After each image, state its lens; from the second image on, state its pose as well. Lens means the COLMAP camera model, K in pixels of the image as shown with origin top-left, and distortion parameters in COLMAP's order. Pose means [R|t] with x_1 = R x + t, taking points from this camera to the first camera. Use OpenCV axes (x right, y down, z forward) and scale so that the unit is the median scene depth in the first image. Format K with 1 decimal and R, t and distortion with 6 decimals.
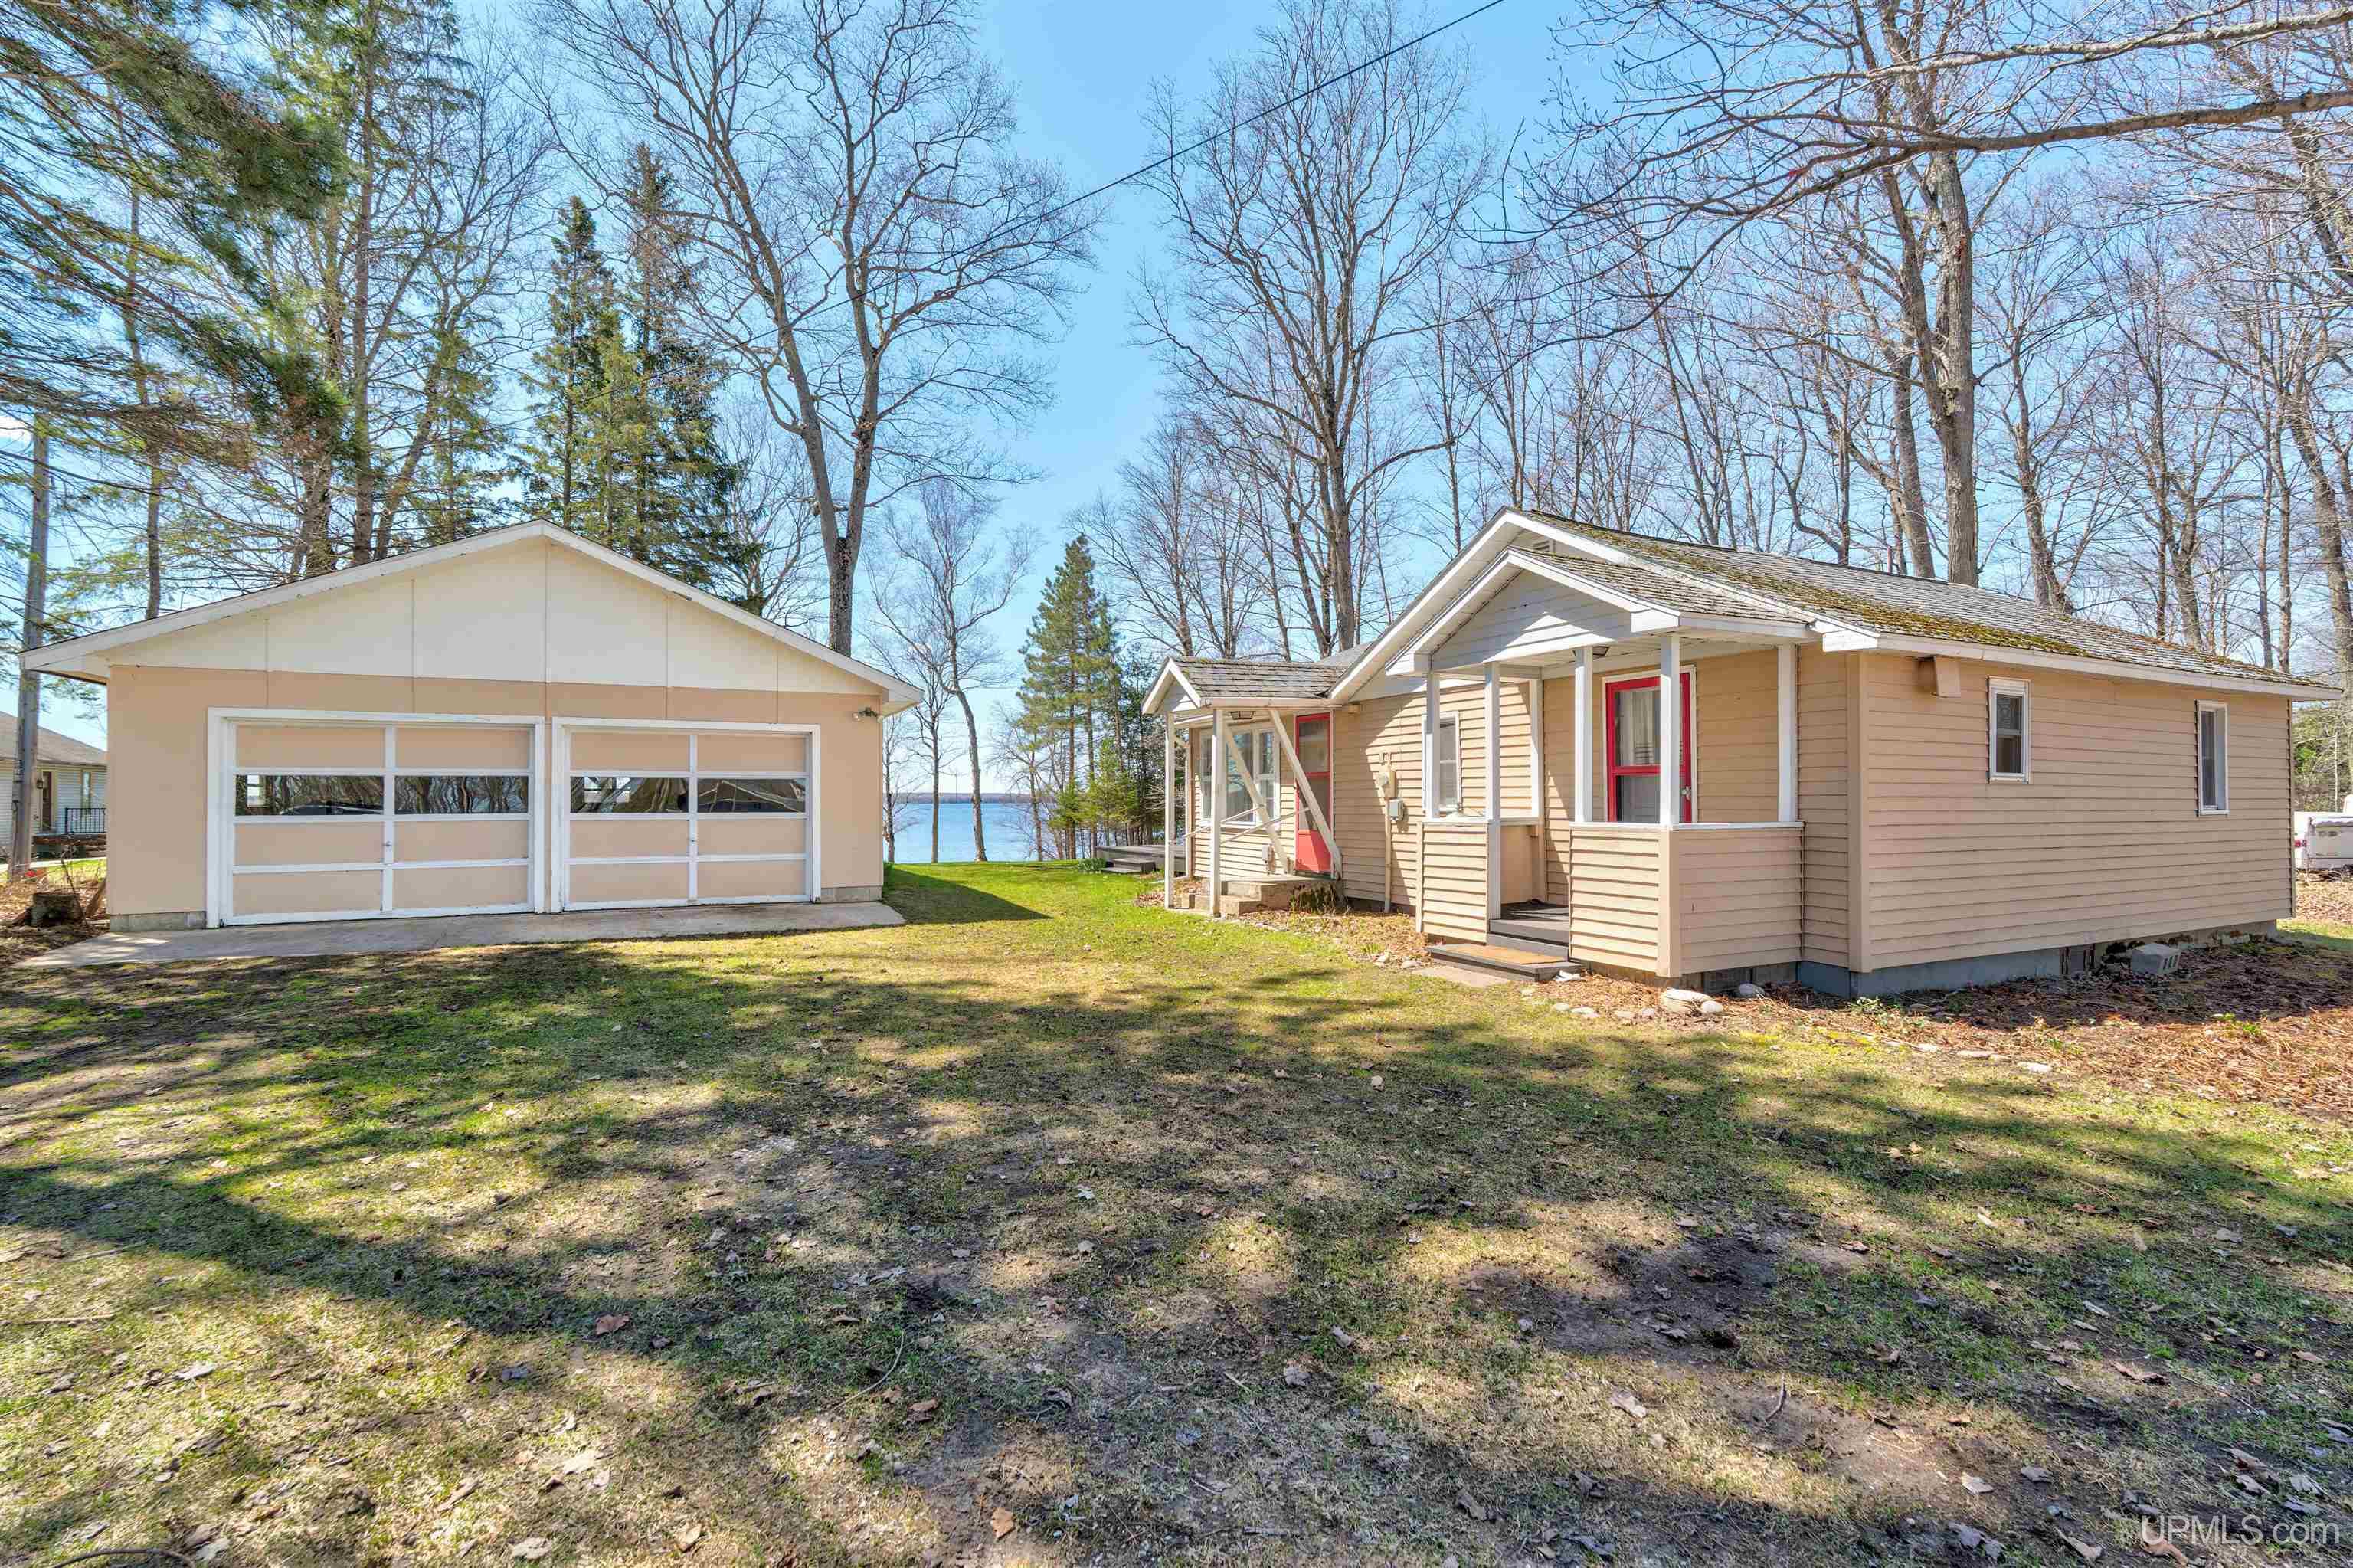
lens RADIAL K [[1007.6, 0, 1180.2], [0, 1007.6, 793.8], [0, 0, 1]] dist [-0.008560, 0.000567]
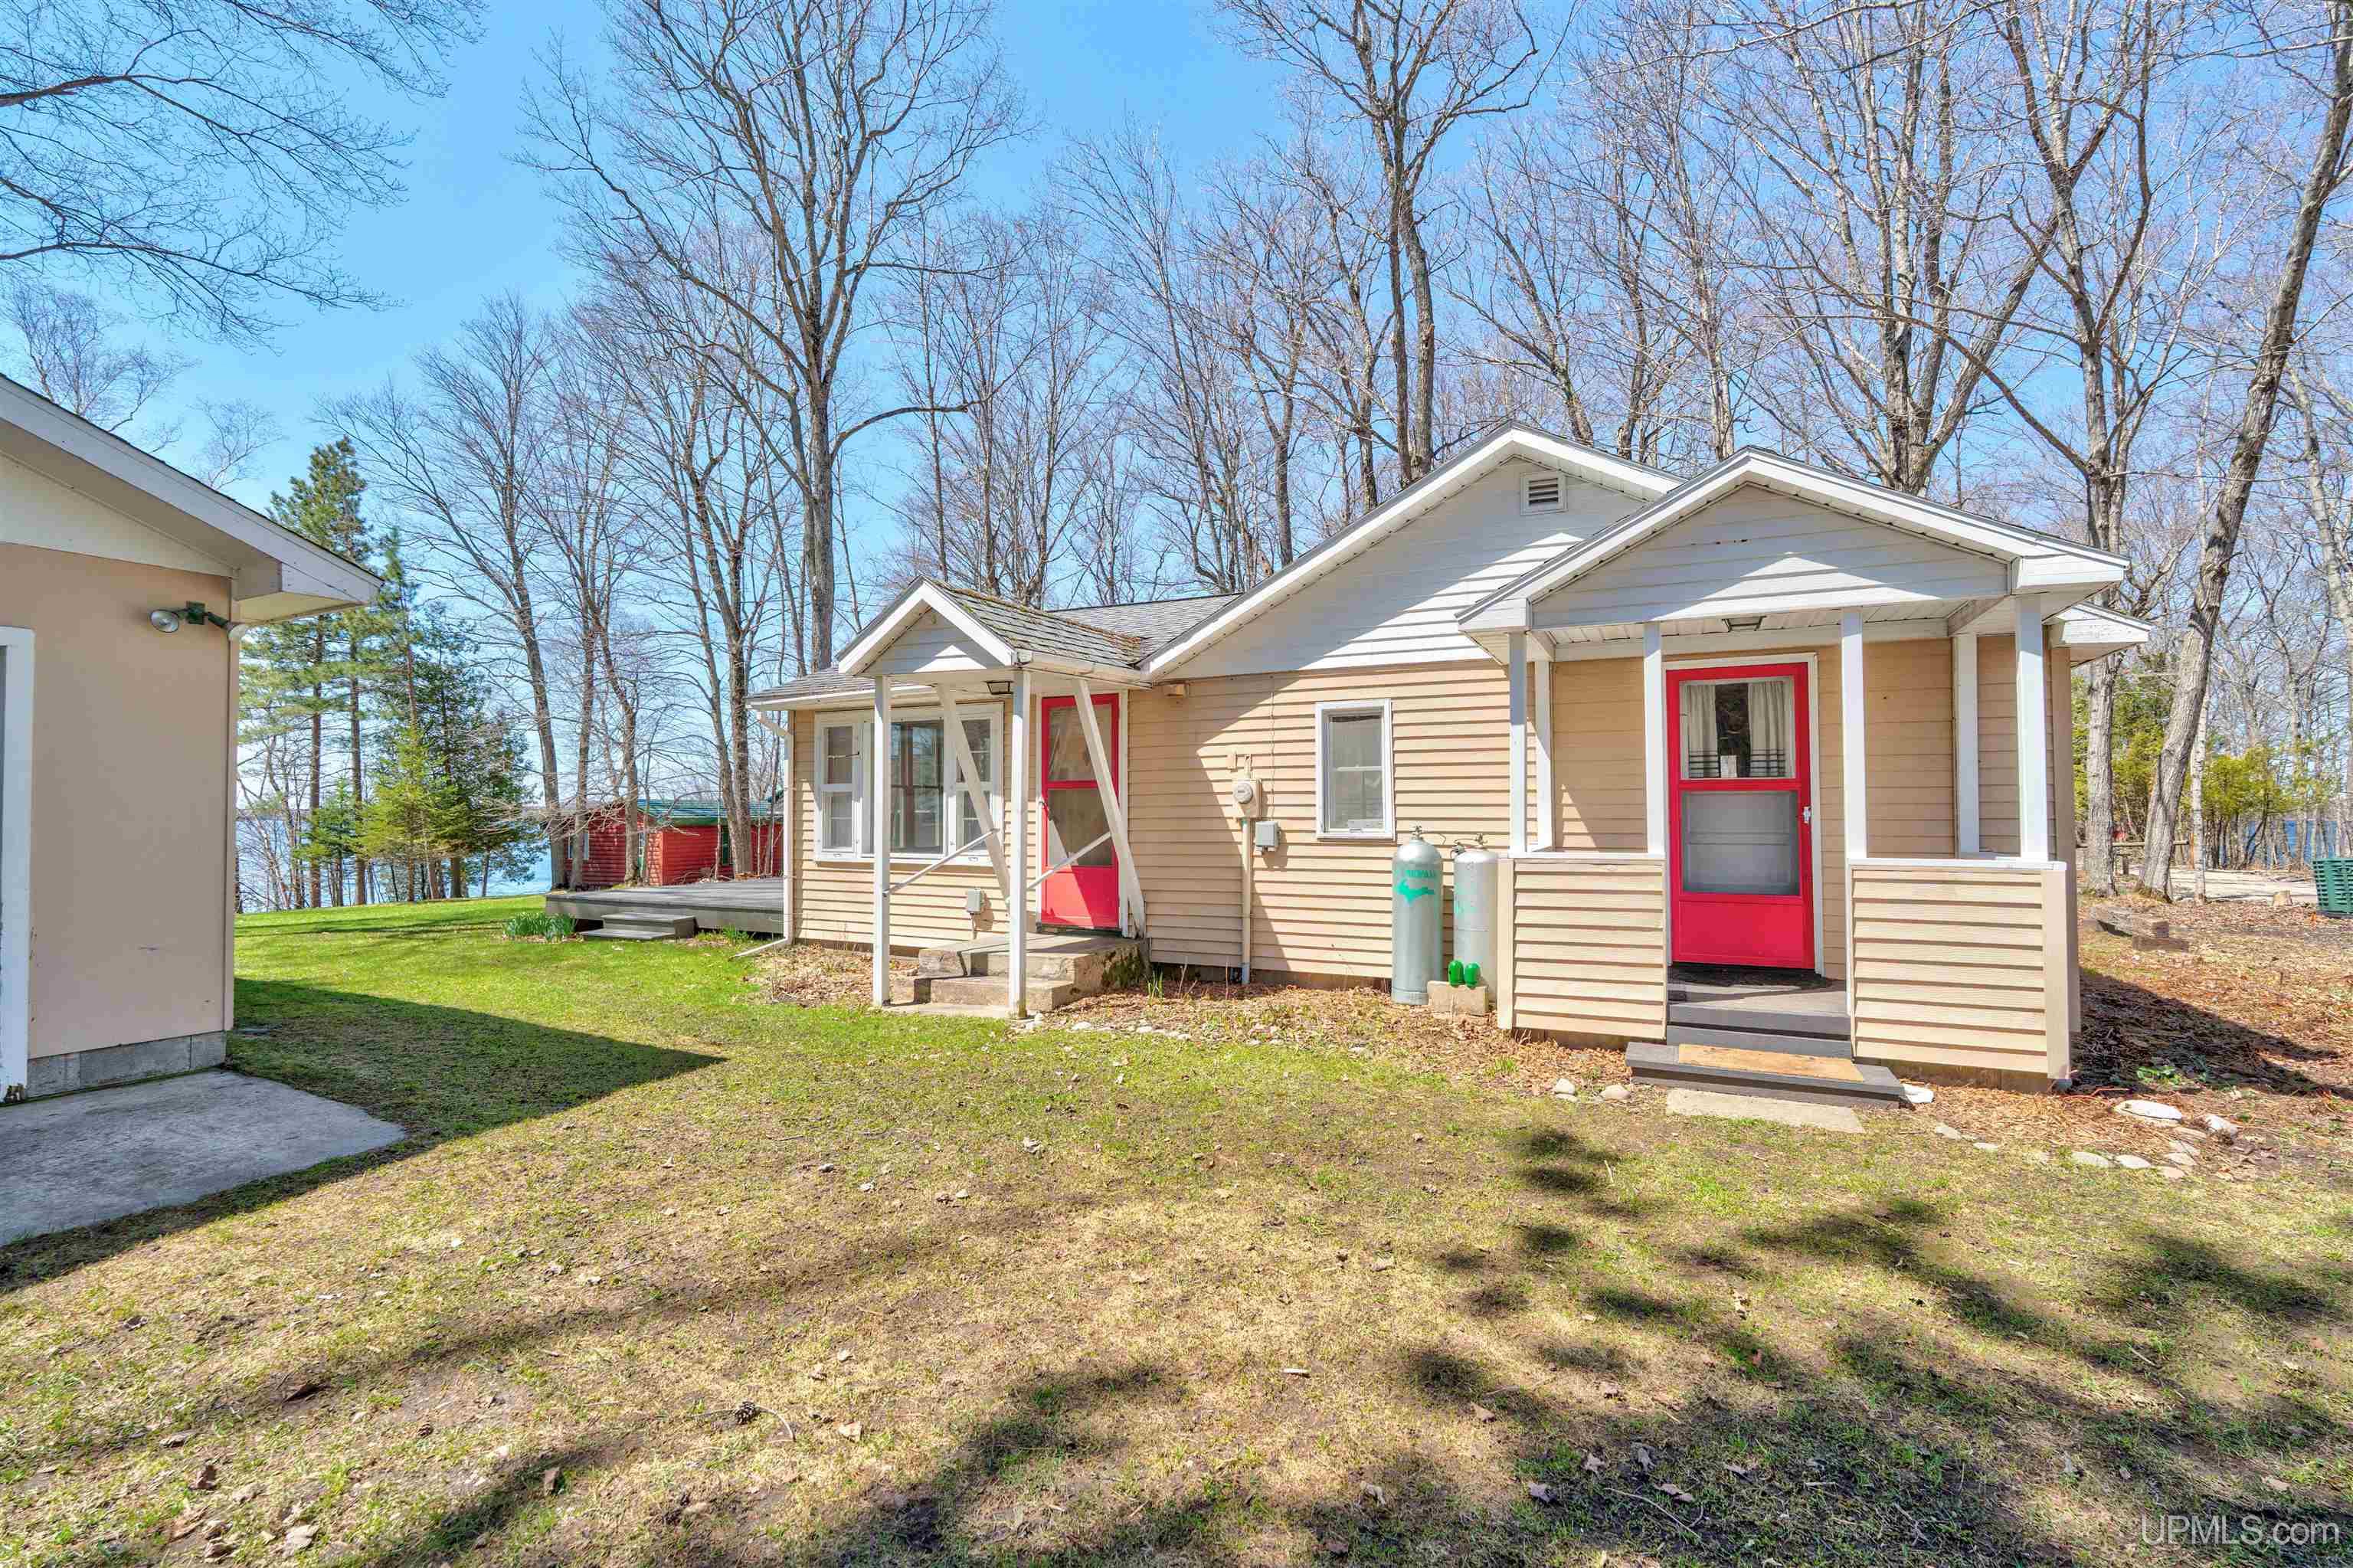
lens RADIAL K [[1007.6, 0, 1180.2], [0, 1007.6, 793.8], [0, 0, 1]] dist [-0.008560, 0.000567]
pose [[0.798756, 0.010778, 0.601559, -0.179888], [-0.002370, 0.999888, -0.014768, -0.002114], [-0.601651, 0.010370, 0.798692, 0.335290]]
